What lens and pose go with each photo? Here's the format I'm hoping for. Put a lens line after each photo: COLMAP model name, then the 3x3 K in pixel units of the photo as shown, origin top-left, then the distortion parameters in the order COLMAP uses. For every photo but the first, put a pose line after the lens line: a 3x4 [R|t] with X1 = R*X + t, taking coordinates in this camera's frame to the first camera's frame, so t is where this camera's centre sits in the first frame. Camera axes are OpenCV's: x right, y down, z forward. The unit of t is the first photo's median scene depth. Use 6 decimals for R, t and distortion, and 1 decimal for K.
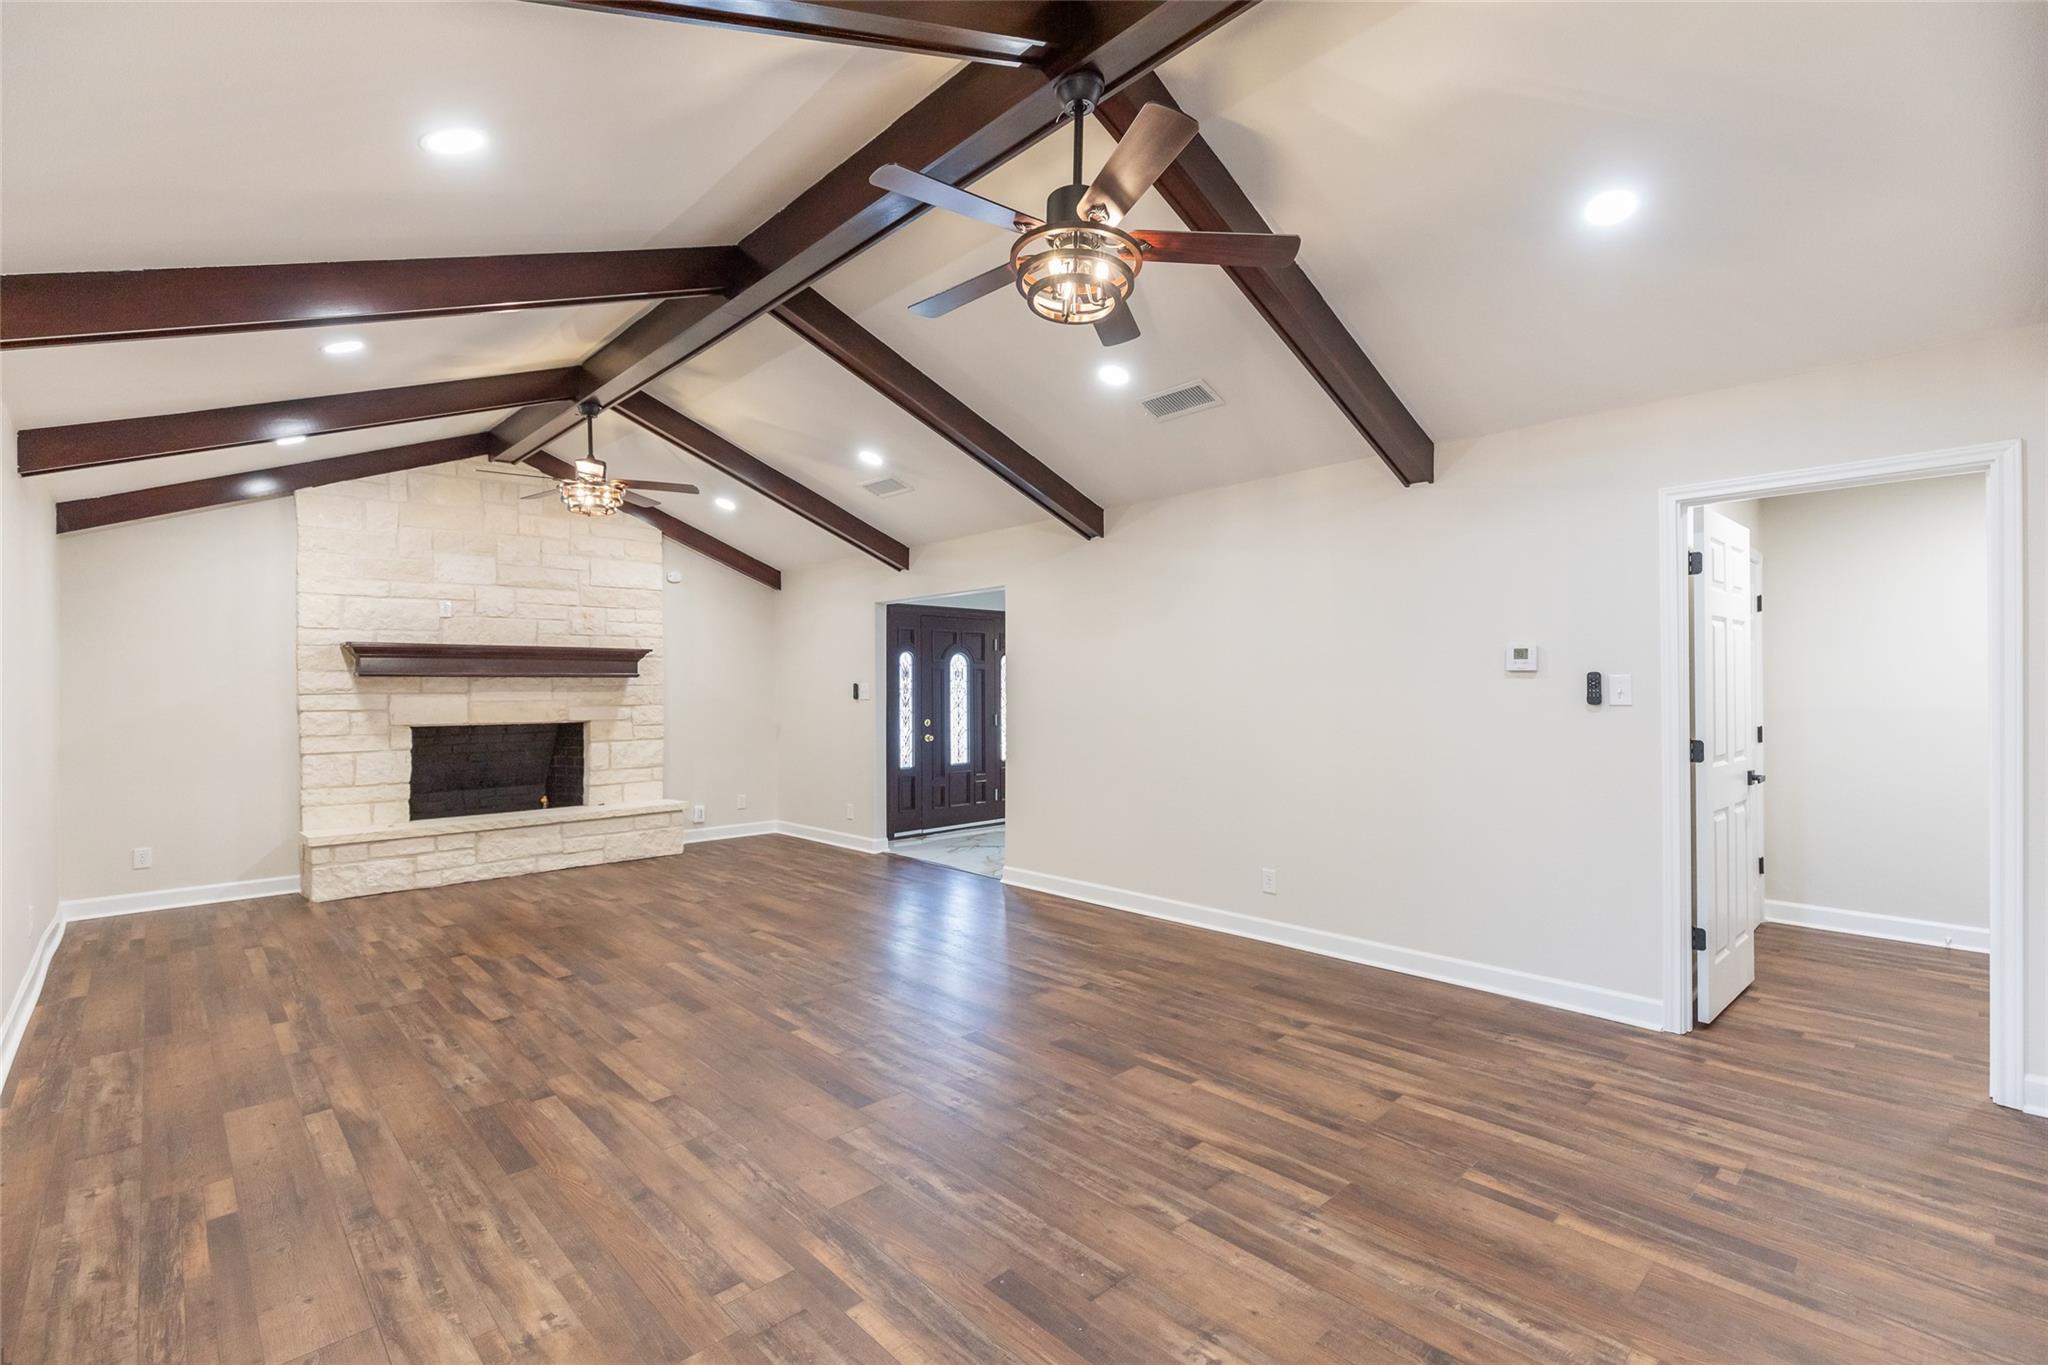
lens RADIAL K [[935.5, 0, 1024.0], [0, 935.5, 682.5], [0, 0, 1]] dist [-0.001335, 0.000659]
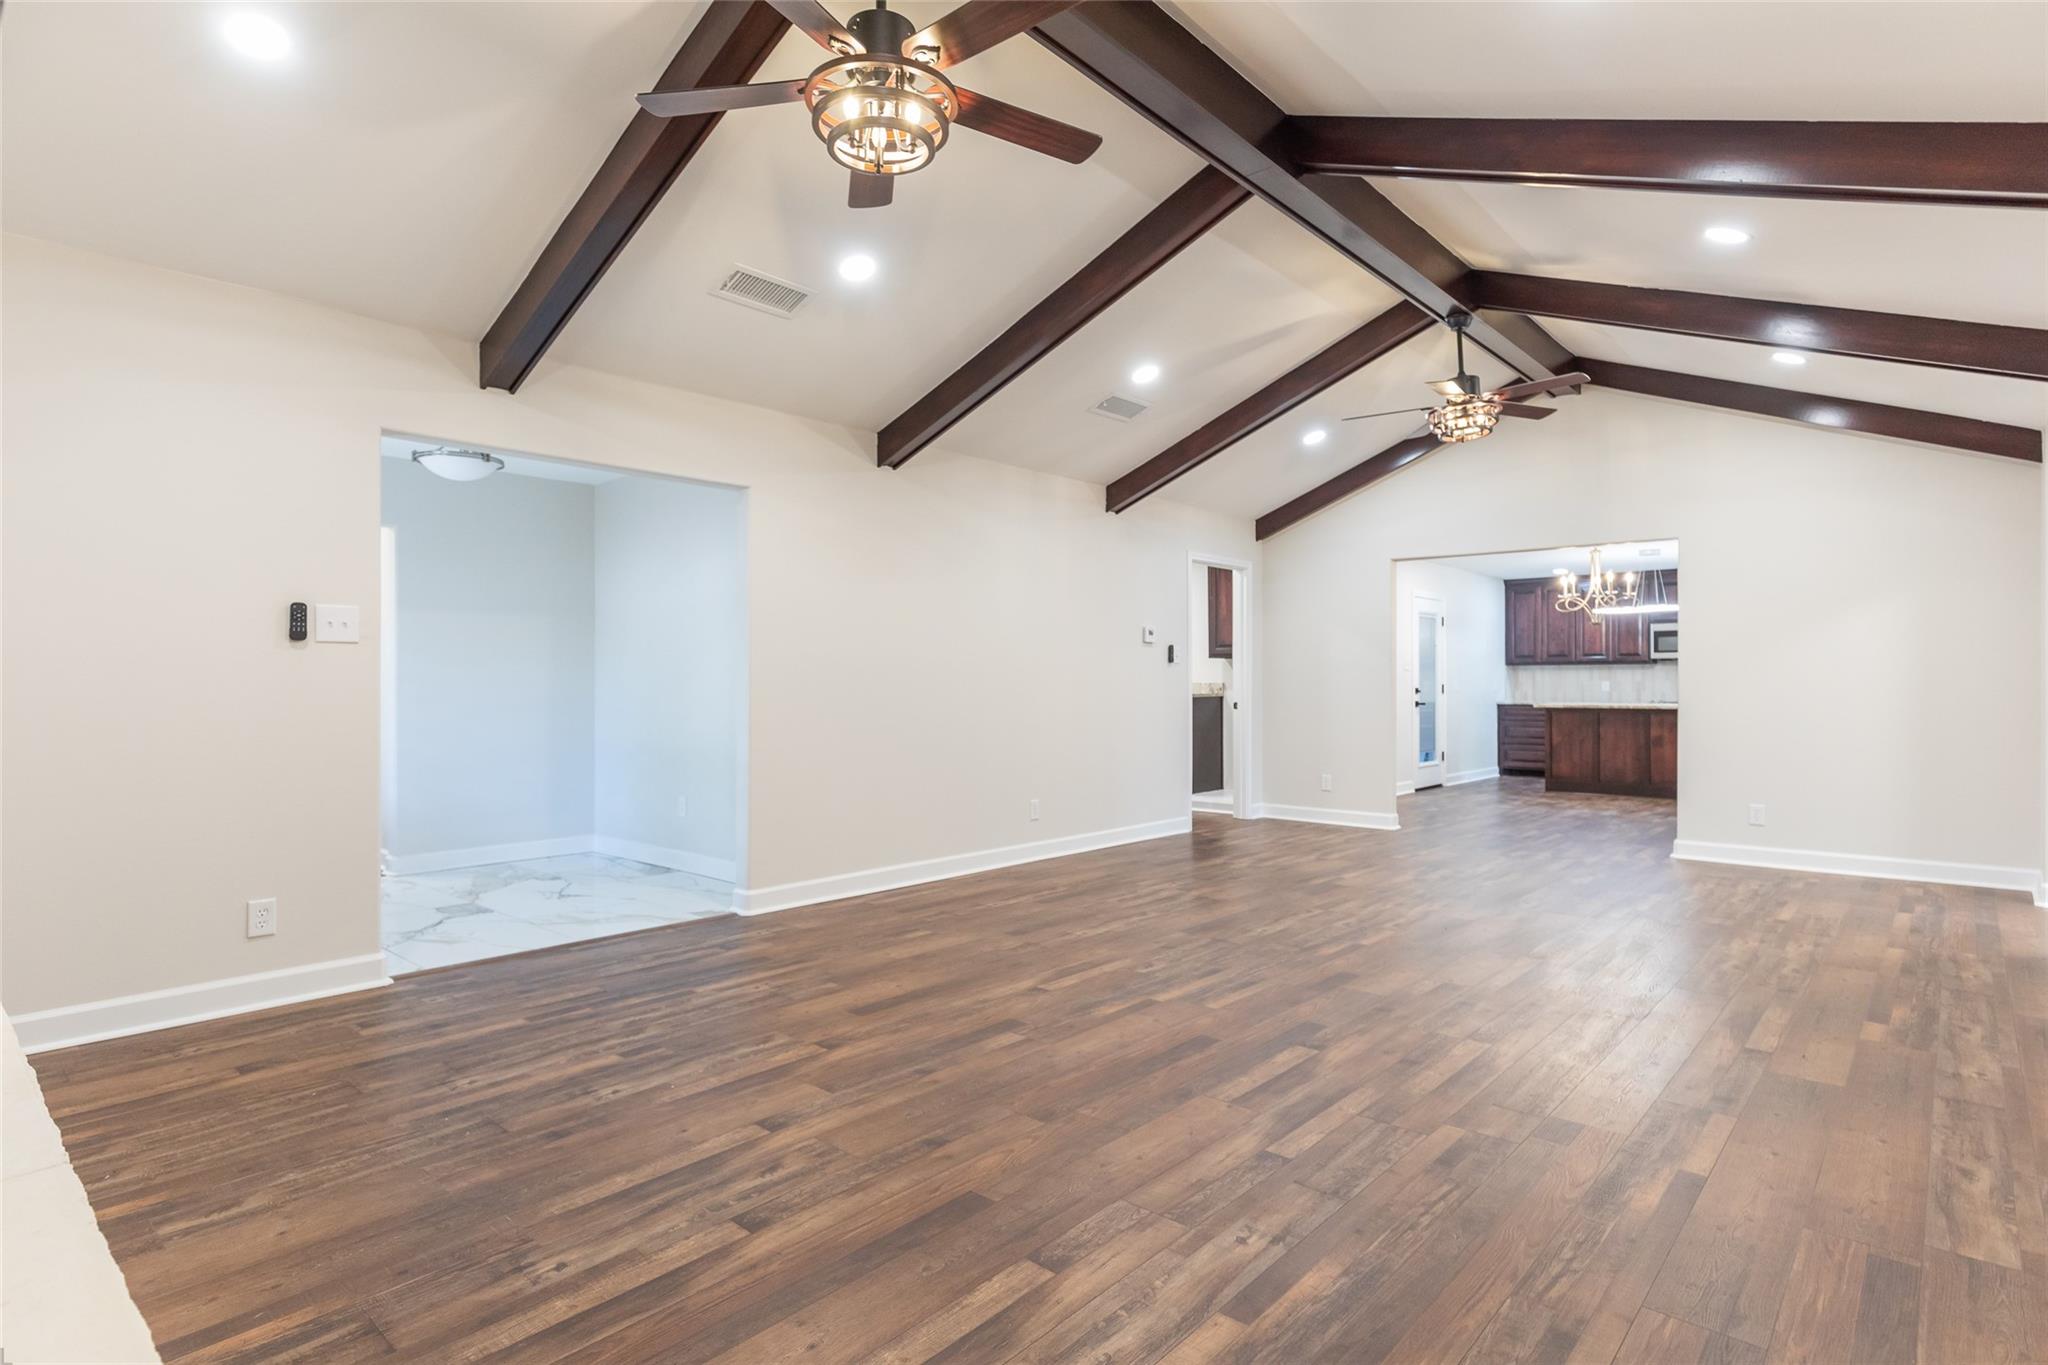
lens RADIAL K [[1129.1, 0, 1024.0], [0, 1129.1, 682.5], [0, 0, 1]] dist [-0.001389, -0.002184]
pose [[-0.126453, 0.011989, 0.991900, -1.224834], [0.004215, 0.999924, -0.011549, 0.074540], [-0.991964, 0.002720, -0.126494, 1.284049]]
